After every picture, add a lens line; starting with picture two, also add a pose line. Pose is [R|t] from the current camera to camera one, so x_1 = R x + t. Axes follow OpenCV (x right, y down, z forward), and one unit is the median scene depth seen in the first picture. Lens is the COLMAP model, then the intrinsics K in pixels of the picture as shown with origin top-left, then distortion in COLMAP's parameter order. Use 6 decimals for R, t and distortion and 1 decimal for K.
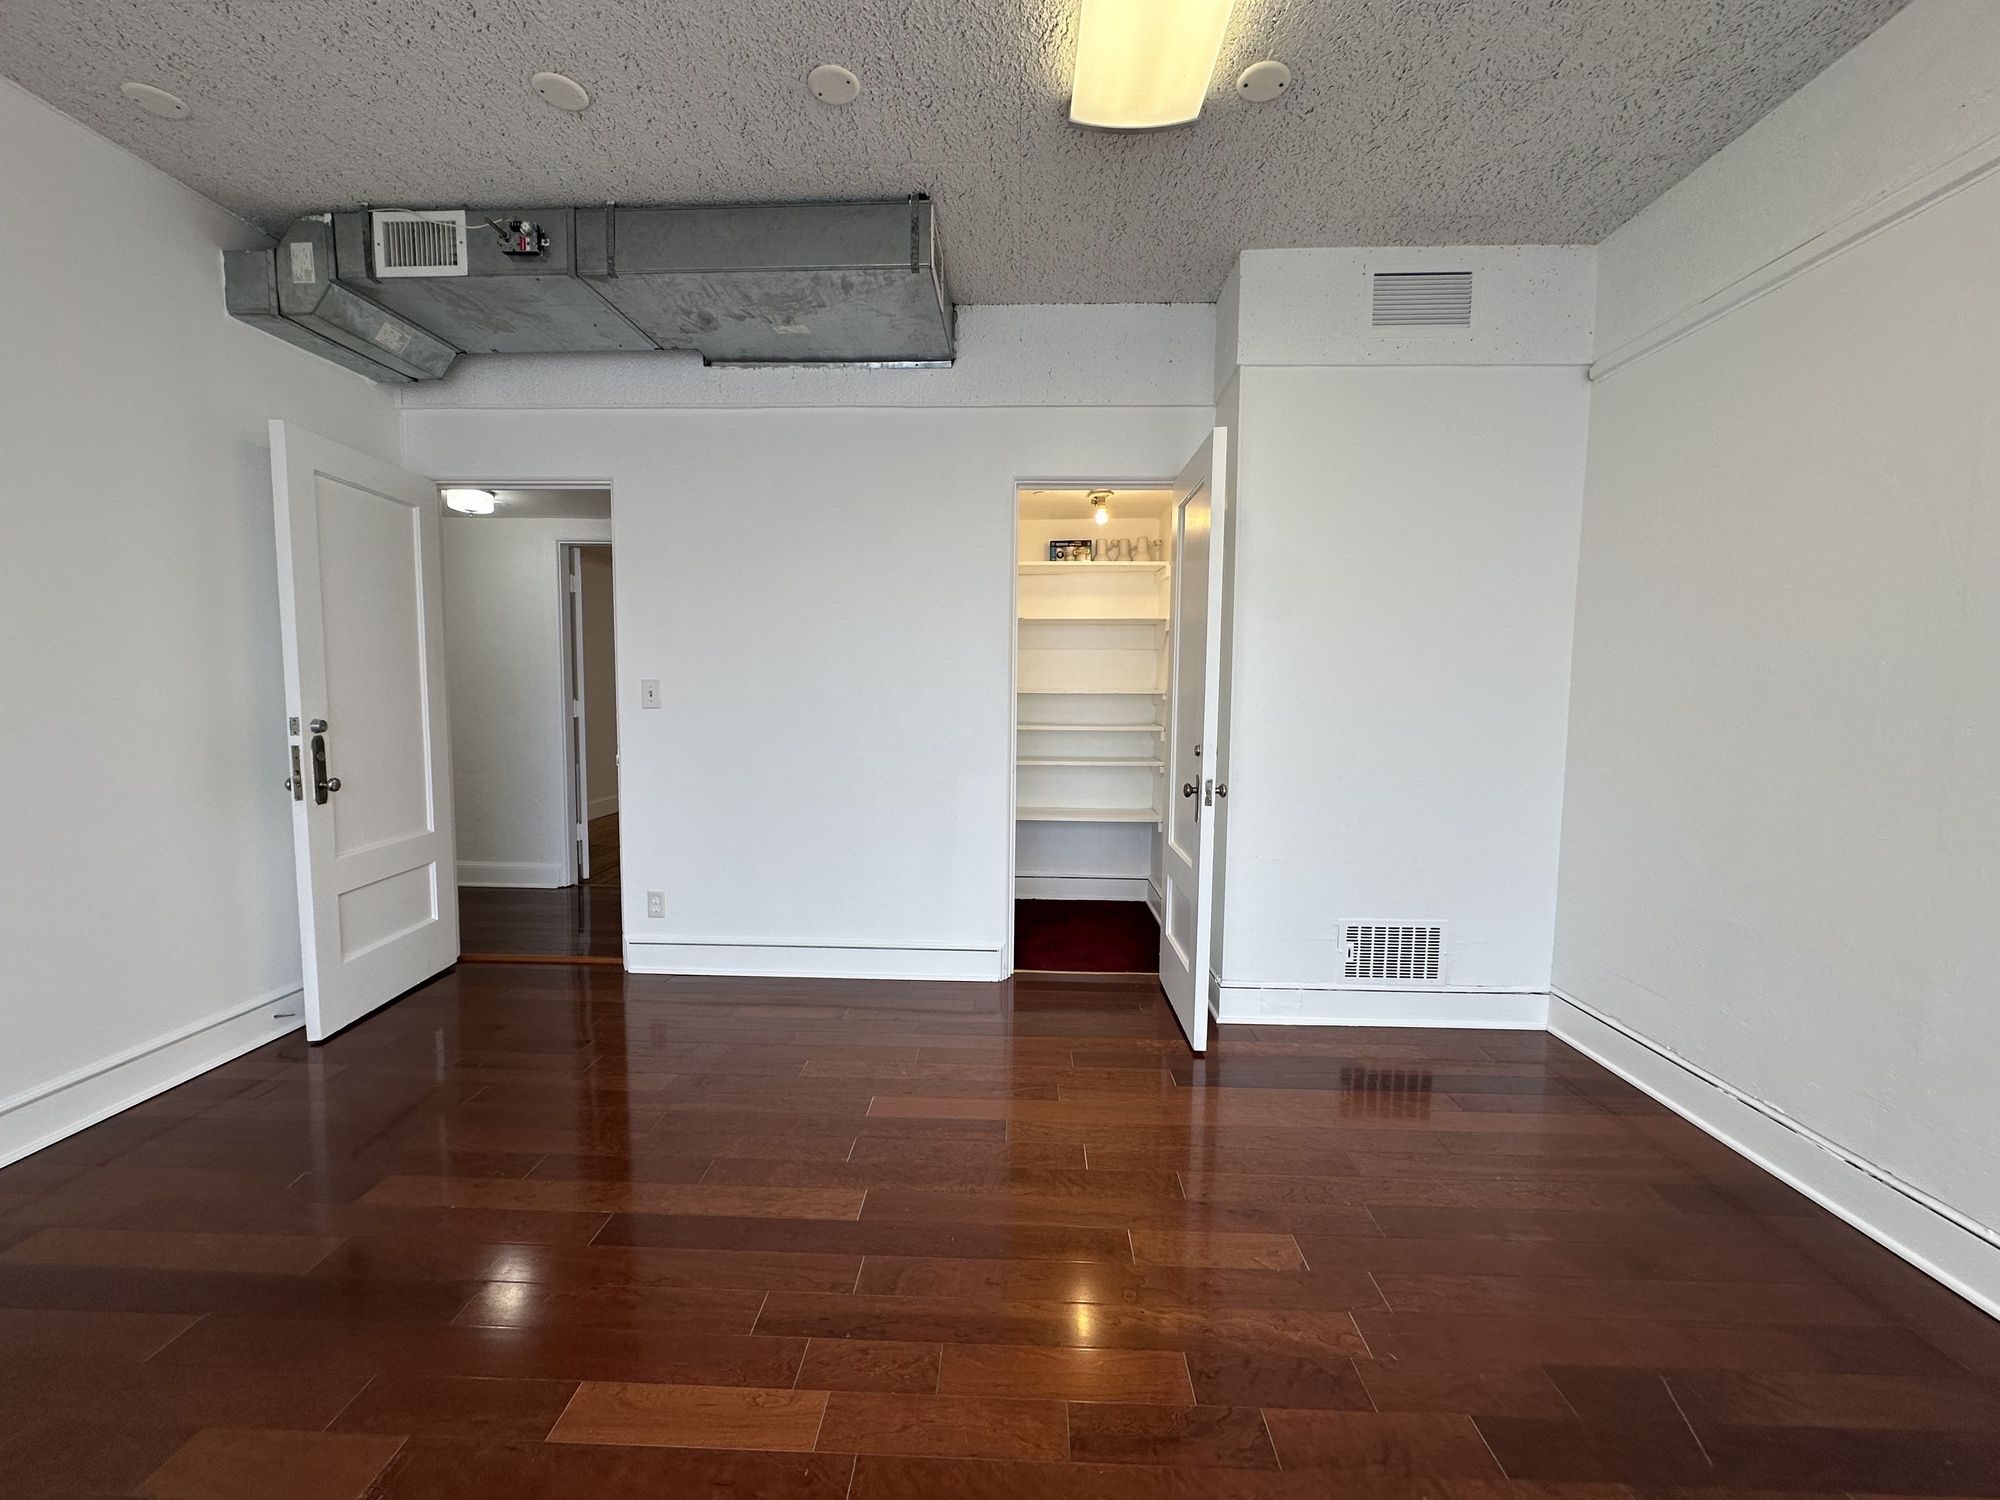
lens RADIAL K [[795.2, 0, 1004.1], [0, 795.2, 744.4], [0, 0, 1]] dist [-0.006264, 0.001894]
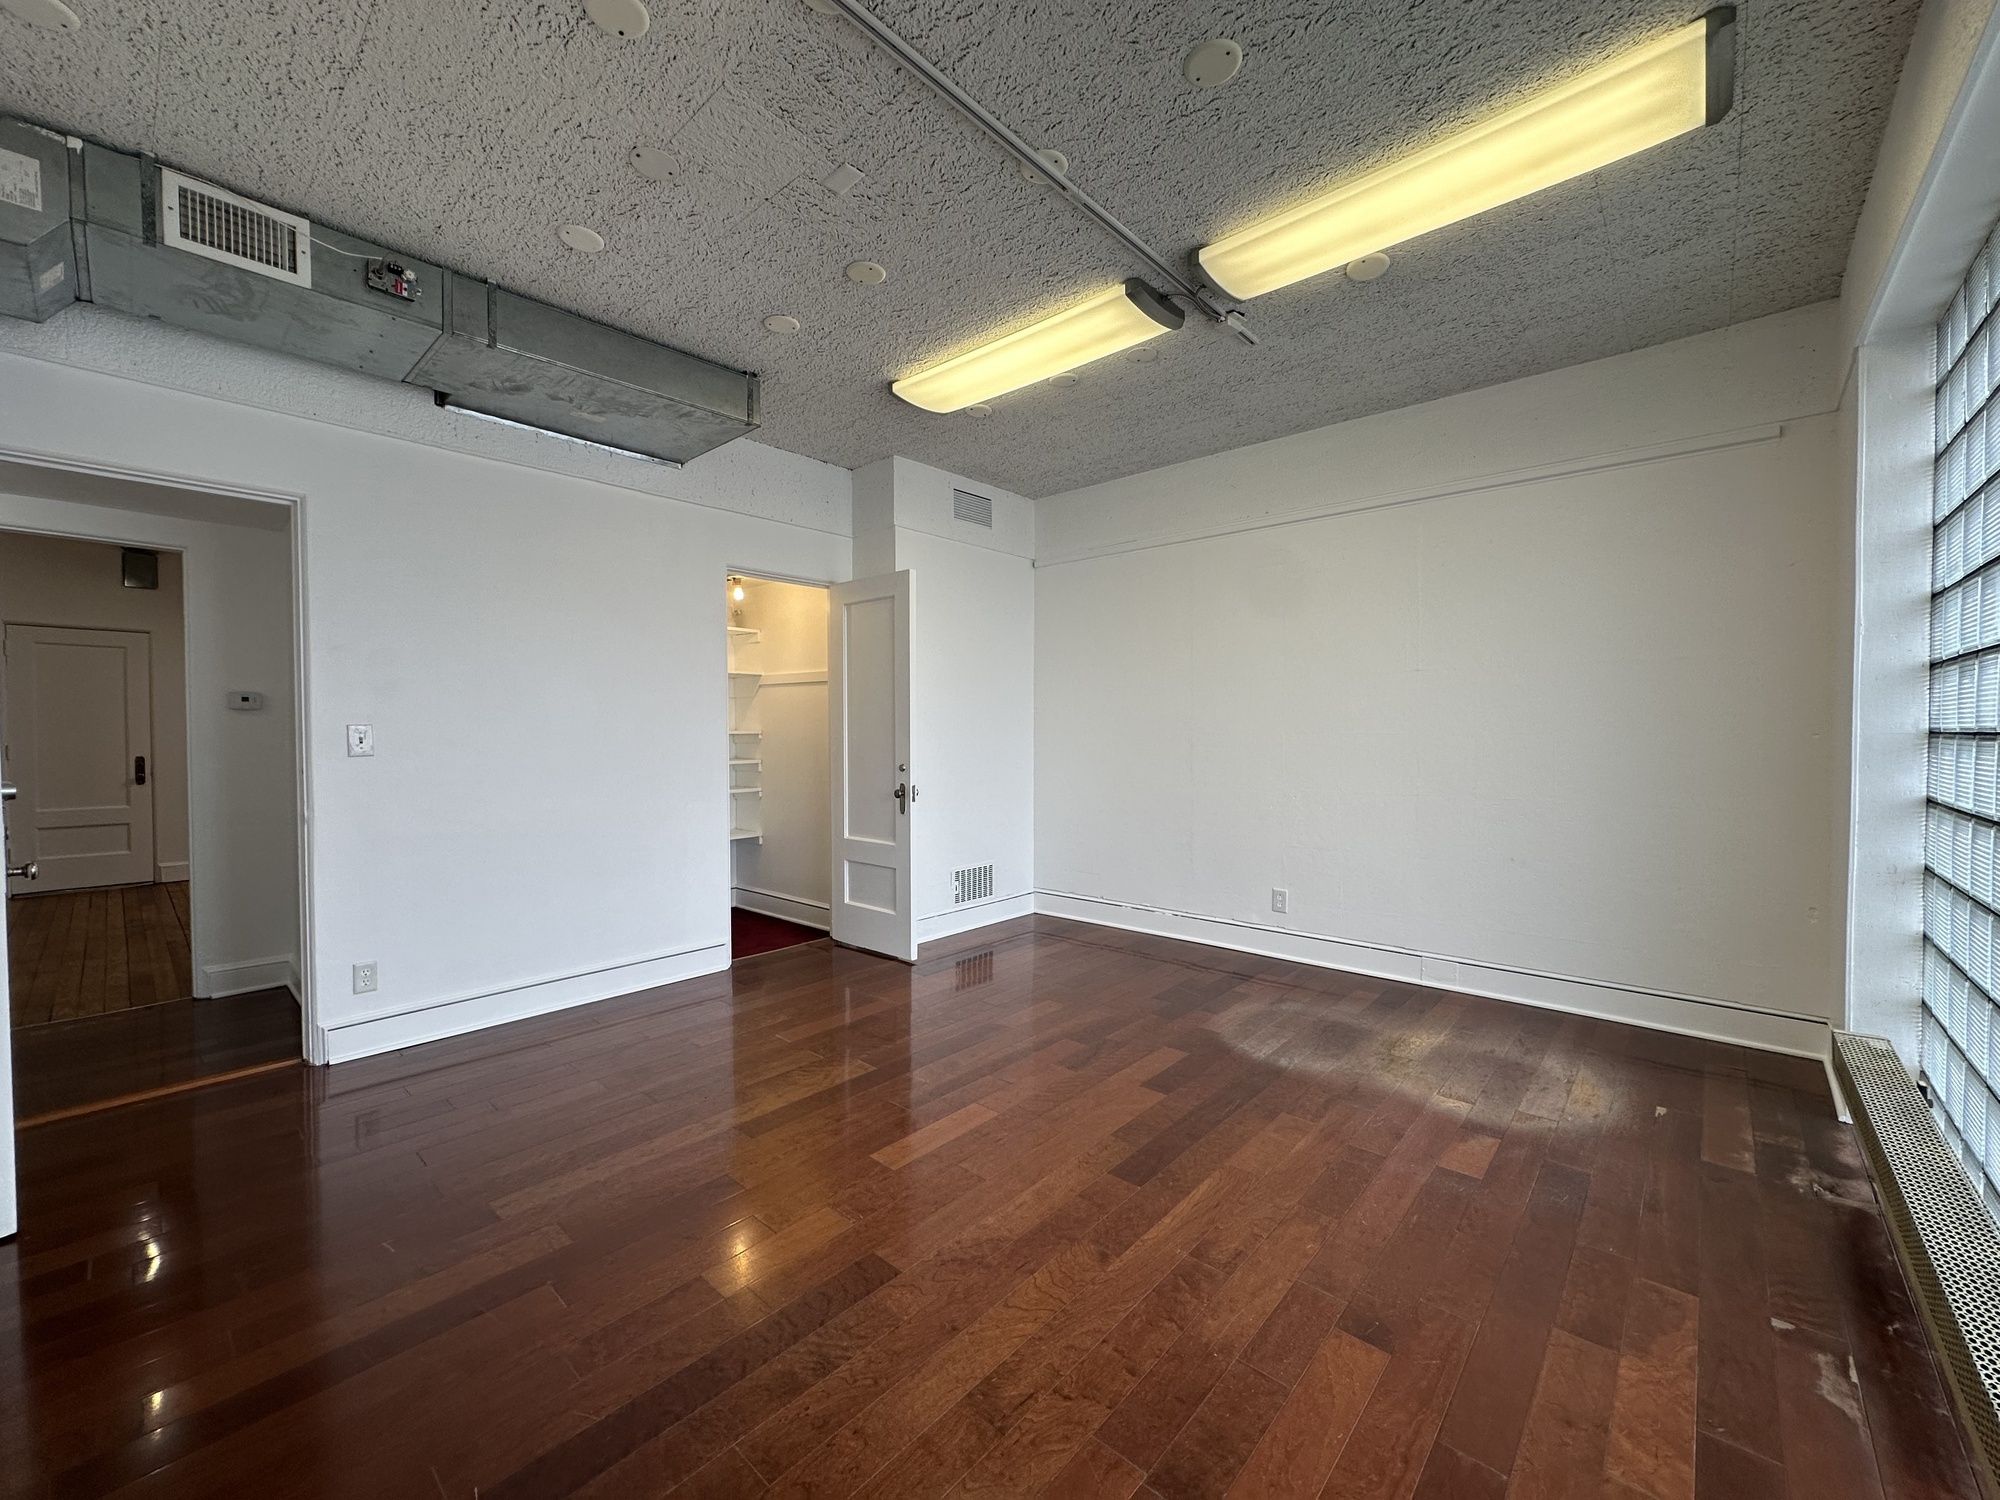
lens RADIAL K [[795.2, 0, 1003.3], [0, 795.2, 742.2], [0, 0, 1]] dist [-0.006264, 0.001894]
pose [[0.641454, -0.022711, 0.766825, -0.802321], [0.063309, 0.997719, -0.023409, 0.005959], [-0.764545, 0.063562, 0.641429, -0.157932]]
